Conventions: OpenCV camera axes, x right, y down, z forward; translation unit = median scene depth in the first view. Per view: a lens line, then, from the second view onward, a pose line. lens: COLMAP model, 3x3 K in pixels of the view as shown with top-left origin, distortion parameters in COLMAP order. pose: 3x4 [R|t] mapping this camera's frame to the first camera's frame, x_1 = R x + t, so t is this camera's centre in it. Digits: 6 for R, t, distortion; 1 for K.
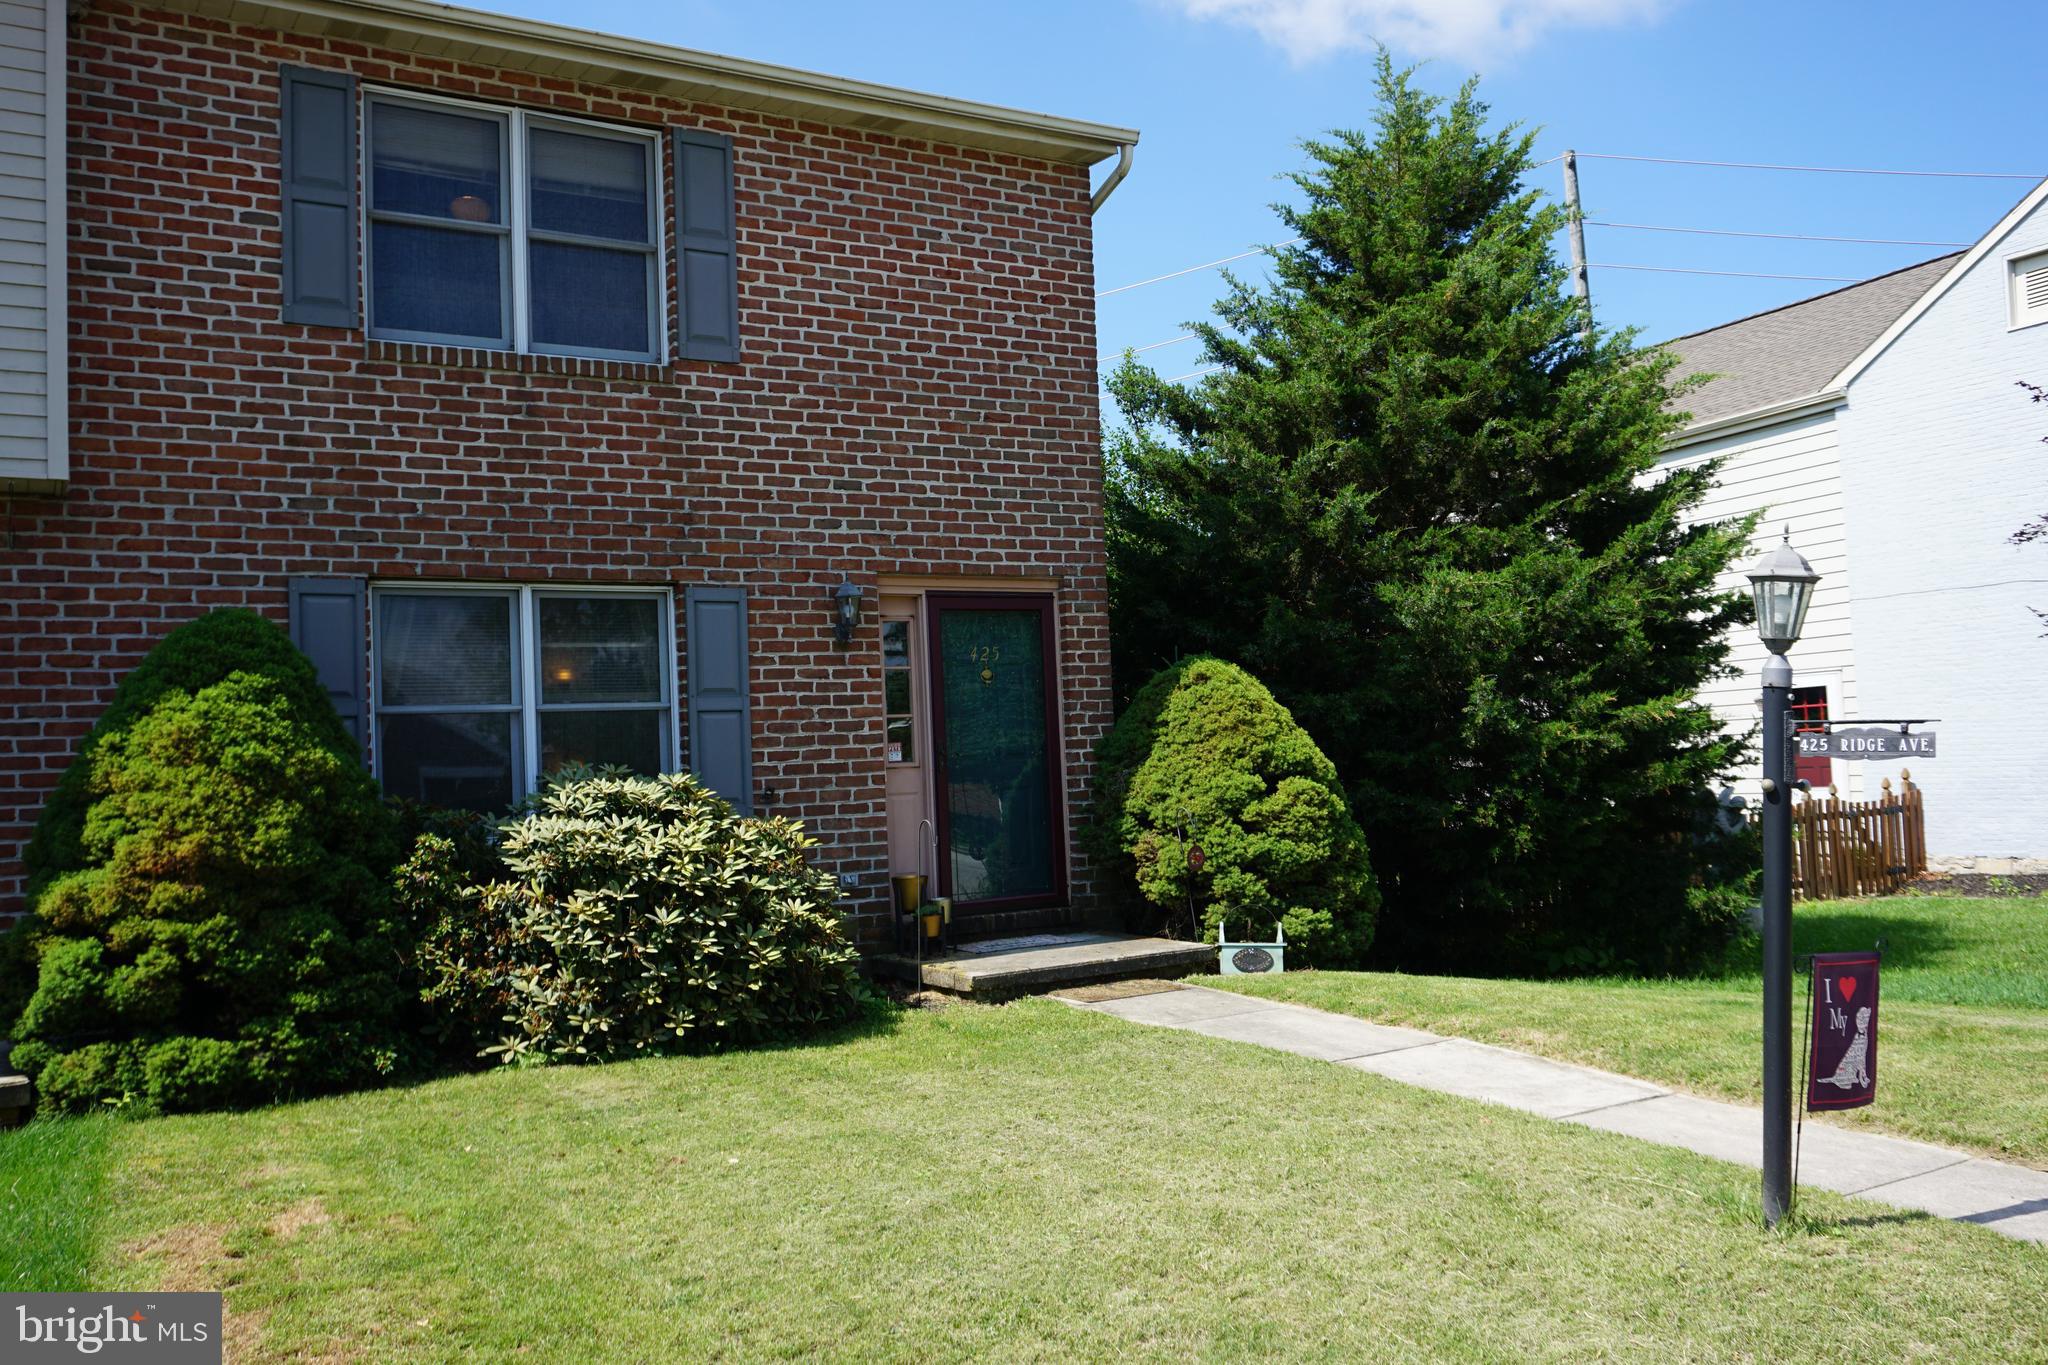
lens RADIAL K [[1763.3, 0, 1024.0], [0, 1763.3, 682.5], [0, 0, 1]] dist [-0.045008, 0.004553]
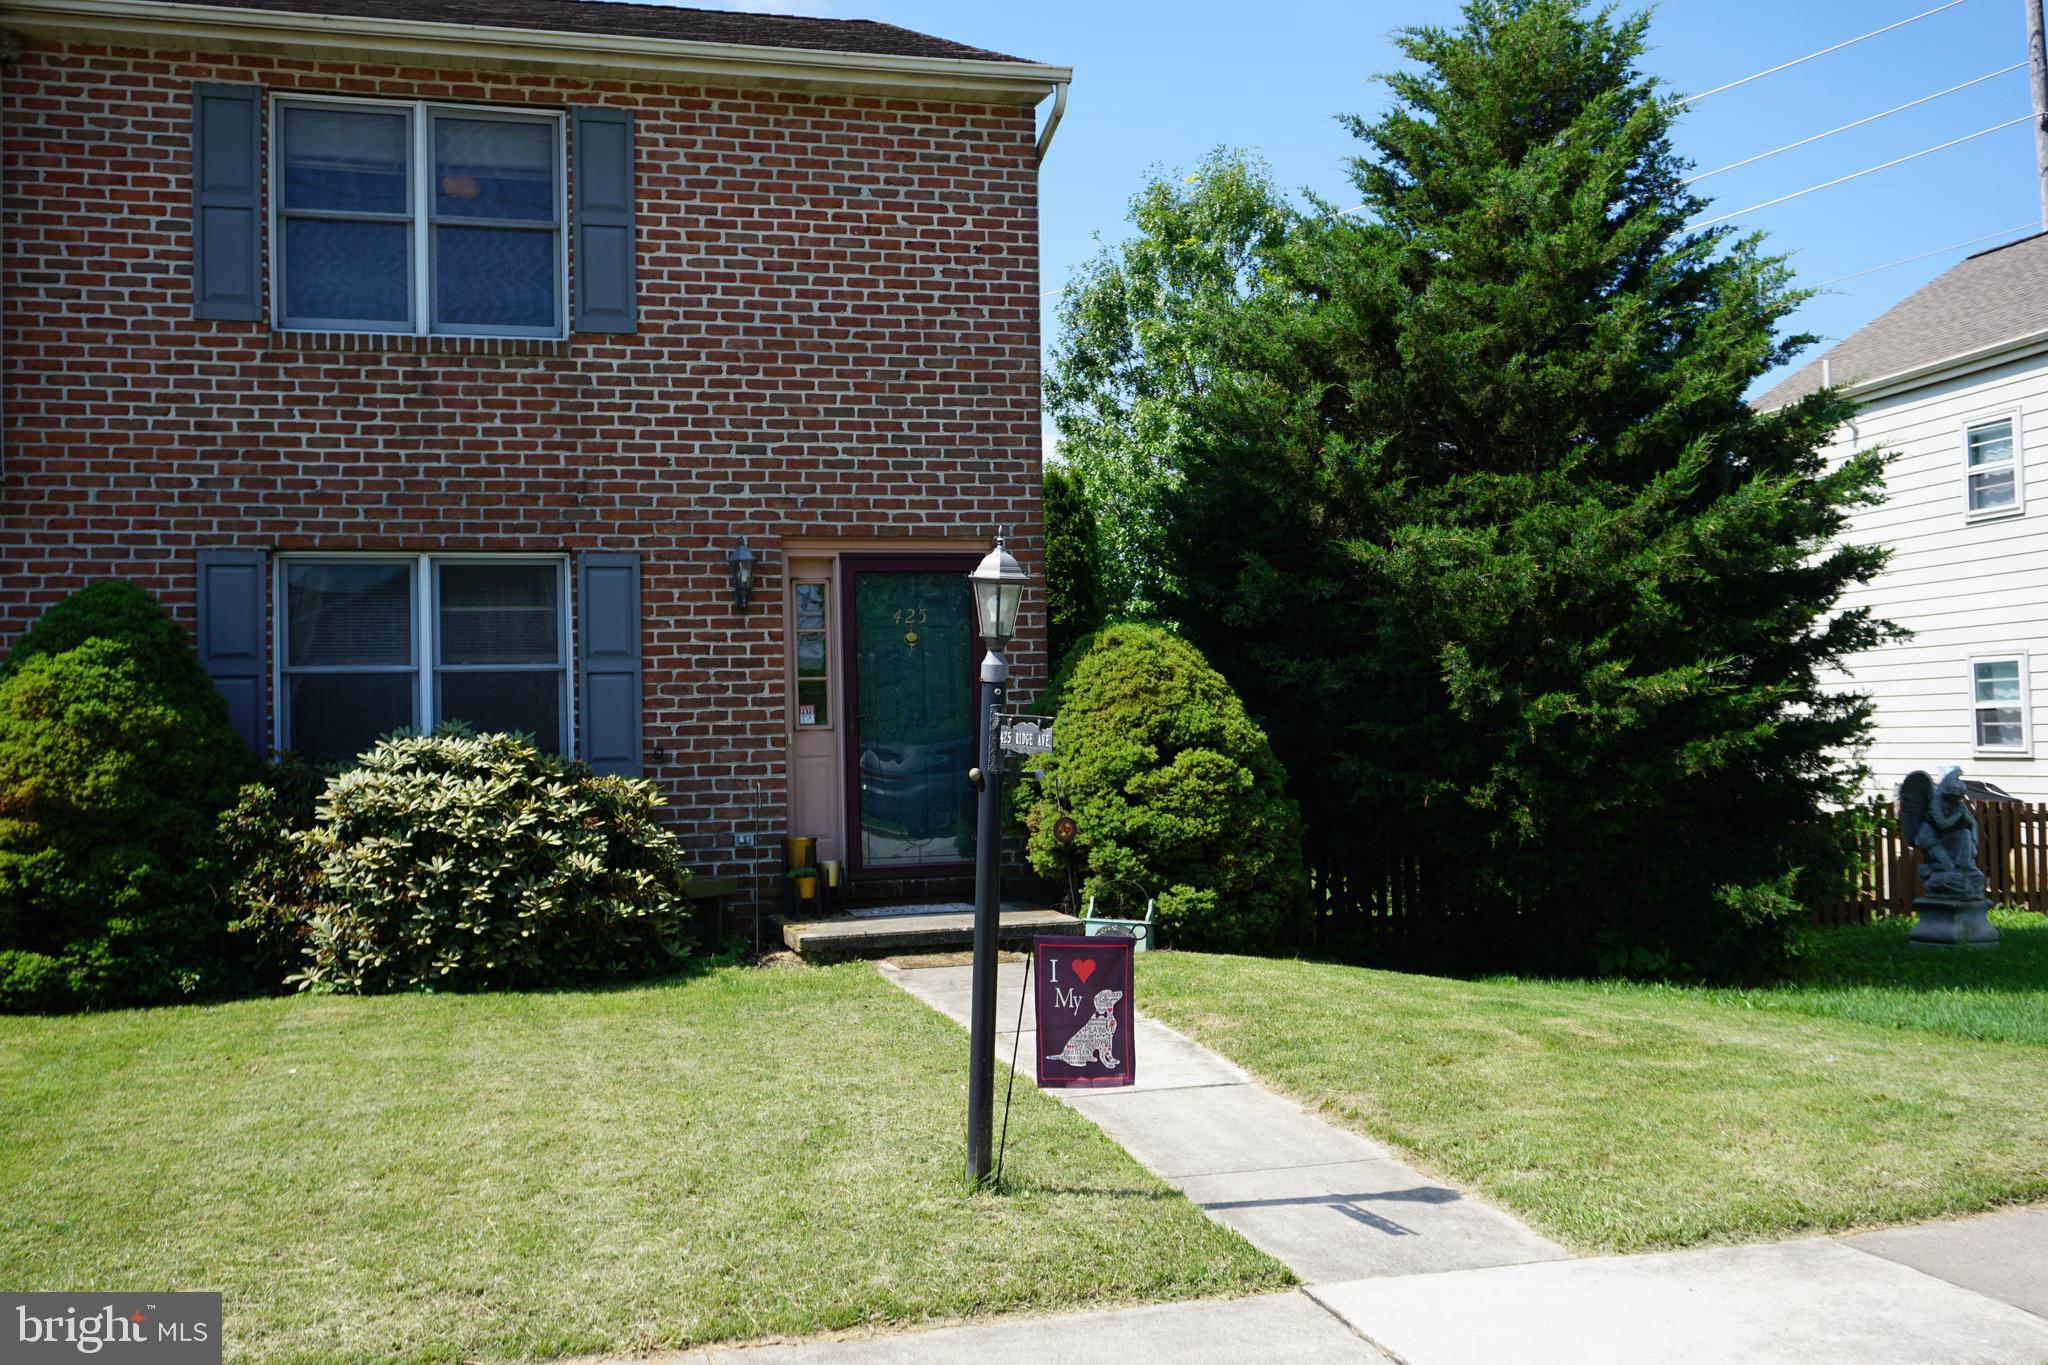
lens RADIAL K [[2036.5, 0, 1024.0], [0, 2036.5, 682.5], [0, 0, 1]] dist [-0.030556, -0.009305]
pose [[0.961348, 0.013401, -0.275010, 0.385052], [-0.005015, 0.999501, 0.031173, -0.016439], [0.275291, -0.028589, 0.960936, -0.082789]]
